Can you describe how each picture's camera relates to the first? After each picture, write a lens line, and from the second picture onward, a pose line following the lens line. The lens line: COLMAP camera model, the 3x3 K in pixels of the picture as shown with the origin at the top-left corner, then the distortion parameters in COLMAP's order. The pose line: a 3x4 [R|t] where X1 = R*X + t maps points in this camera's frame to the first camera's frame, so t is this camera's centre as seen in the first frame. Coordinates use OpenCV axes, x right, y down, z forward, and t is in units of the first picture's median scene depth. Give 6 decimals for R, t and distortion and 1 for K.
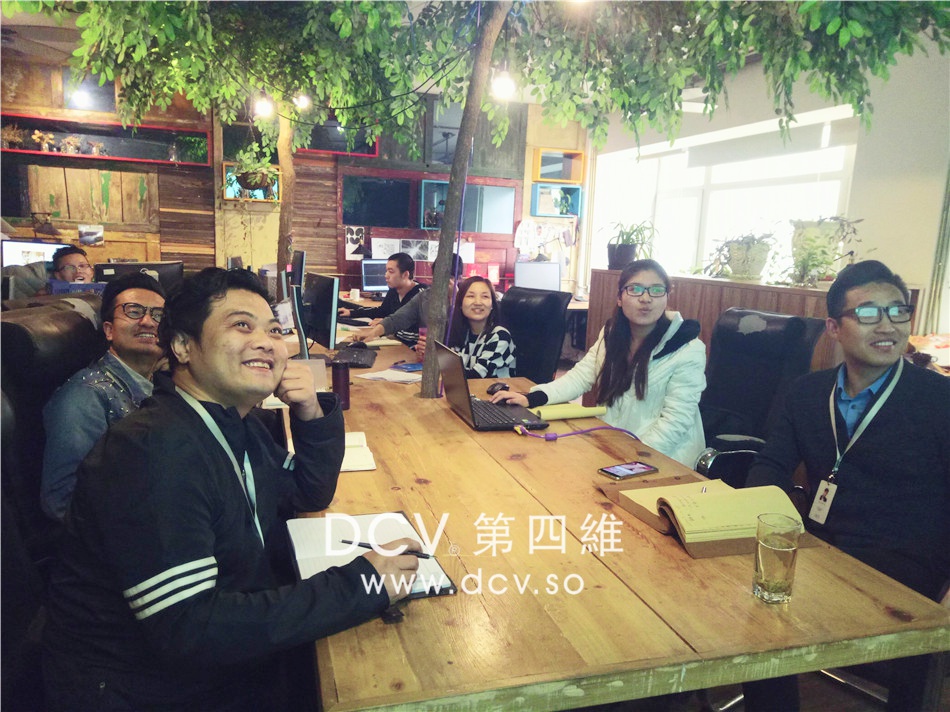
lens RADIAL K [[733.6, 0, 475.0], [0, 733.6, 356.0], [0, 0, 1]] dist [0.047914, -0.004812]
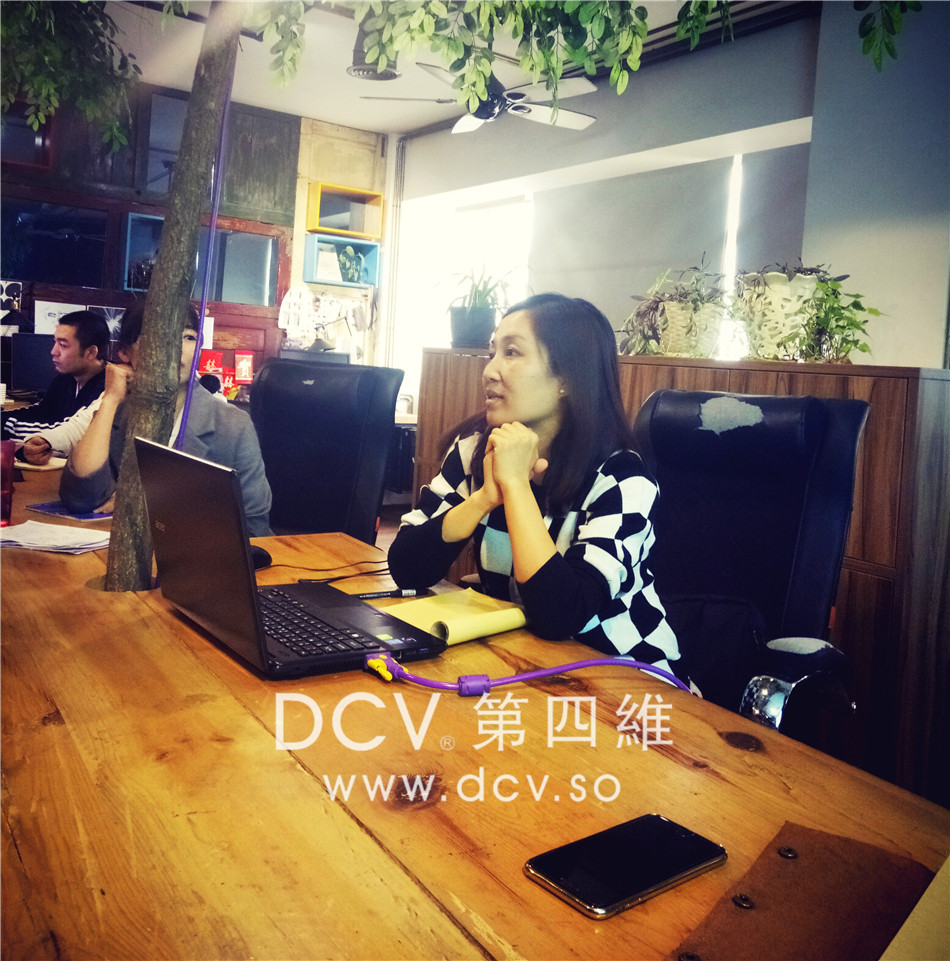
lens RADIAL K [[992.9, 0, 466.3], [0, 992.9, 369.7], [0, 0, 1]] dist [0.003727, 0.004662]
pose [[0.966266, 0.023138, 0.256504, -0.009598], [0.011414, 0.991131, -0.132401, 0.004544], [-0.257292, 0.130862, 0.957432, 0.157487]]
